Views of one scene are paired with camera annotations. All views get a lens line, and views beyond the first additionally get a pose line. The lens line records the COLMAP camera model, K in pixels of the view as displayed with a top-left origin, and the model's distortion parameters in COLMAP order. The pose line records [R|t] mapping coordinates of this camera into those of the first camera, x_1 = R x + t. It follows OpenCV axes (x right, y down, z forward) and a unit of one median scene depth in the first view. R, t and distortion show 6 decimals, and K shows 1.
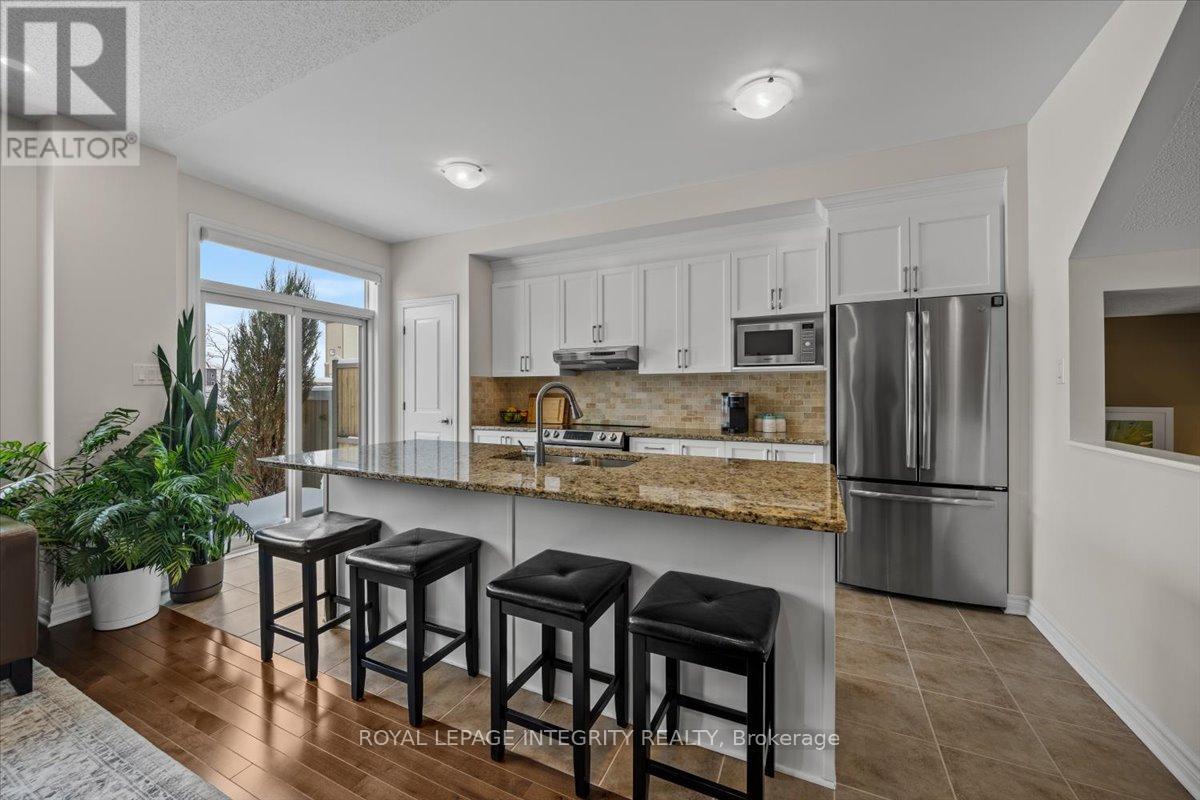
lens RADIAL K [[467.2, 0, 595.8], [0, 467.2, 391.4], [0, 0, 1]] dist [-0.001428, -0.000147]
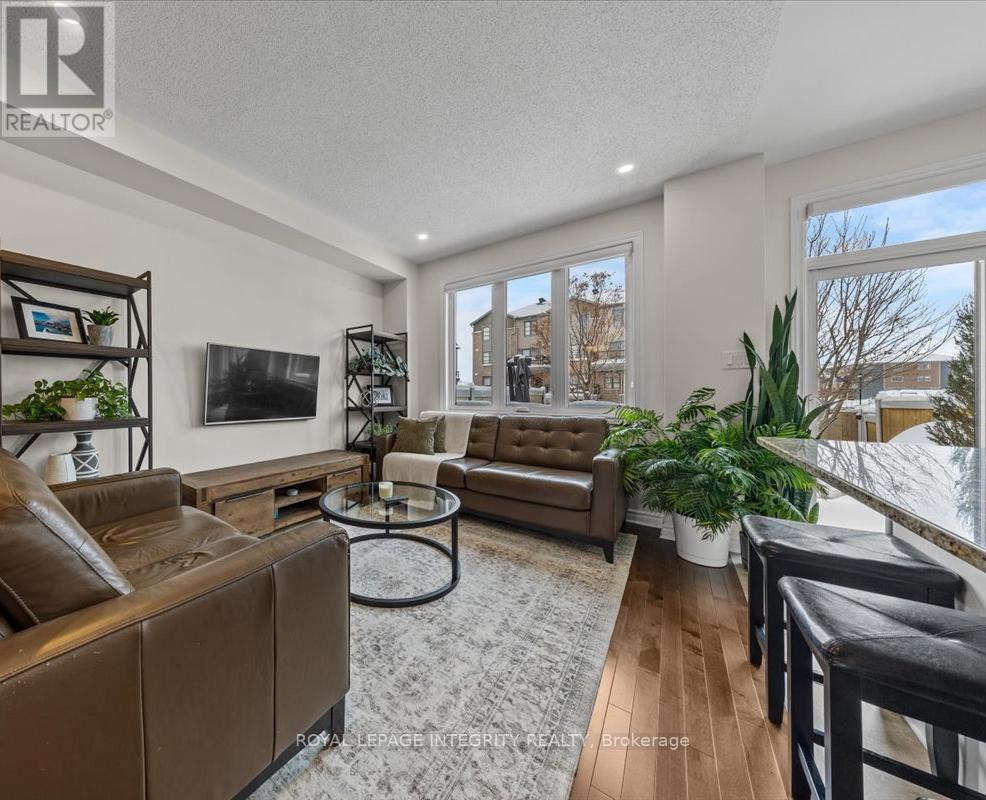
lens RADIAL K [[353.4, 0, 381.9], [0, 353.4, 391.6], [0, 0, 1]] dist [-0.000539, -0.000149]
pose [[-0.238569, -0.004393, -0.971116, 0.073595], [-0.004181, 0.999985, -0.003497, 0.039681], [0.971117, 0.003226, -0.238584, 0.292271]]
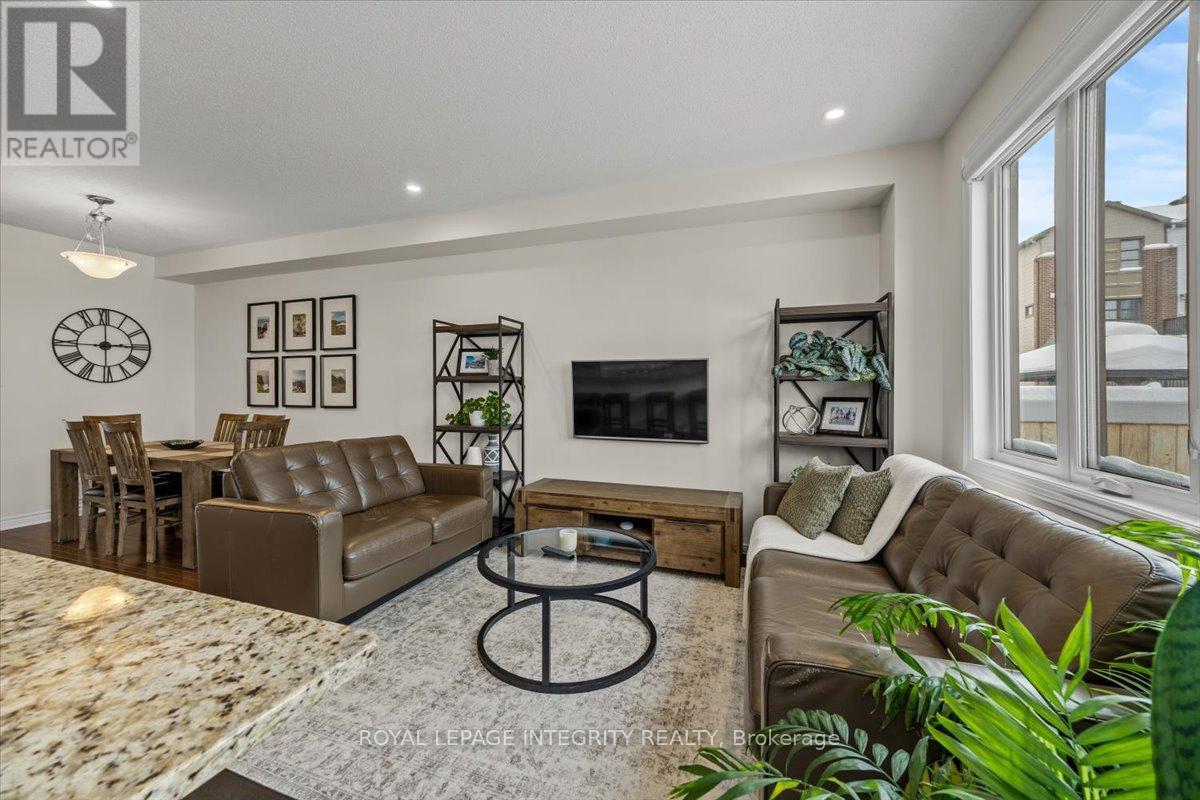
lens RADIAL K [[467.2, 0, 595.8], [0, 467.2, 391.4], [0, 0, 1]] dist [-0.001428, -0.000147]
pose [[-0.994328, -0.001446, -0.106344, -0.533615], [-0.001704, 0.999996, 0.002339, 0.000792], [0.106340, 0.002507, -0.994327, 0.831863]]
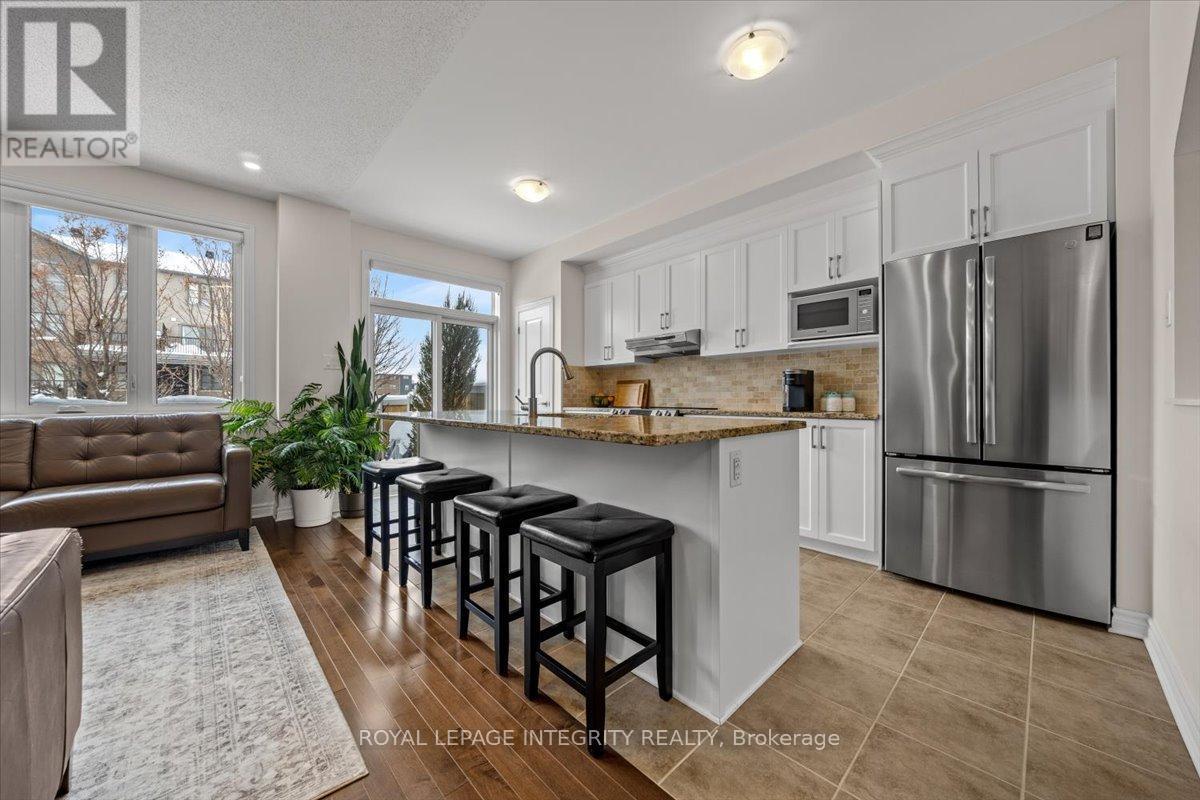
lens RADIAL K [[435.8, 0, 600.0], [0, 435.8, 400.0], [0, 0, 1]] dist [-0.006869, -0.000074]
pose [[0.933864, 0.000949, -0.357628, 0.256743], [-0.001016, 0.999999, 0.000003, 0.067618], [0.357628, 0.000360, 0.933864, 0.017540]]
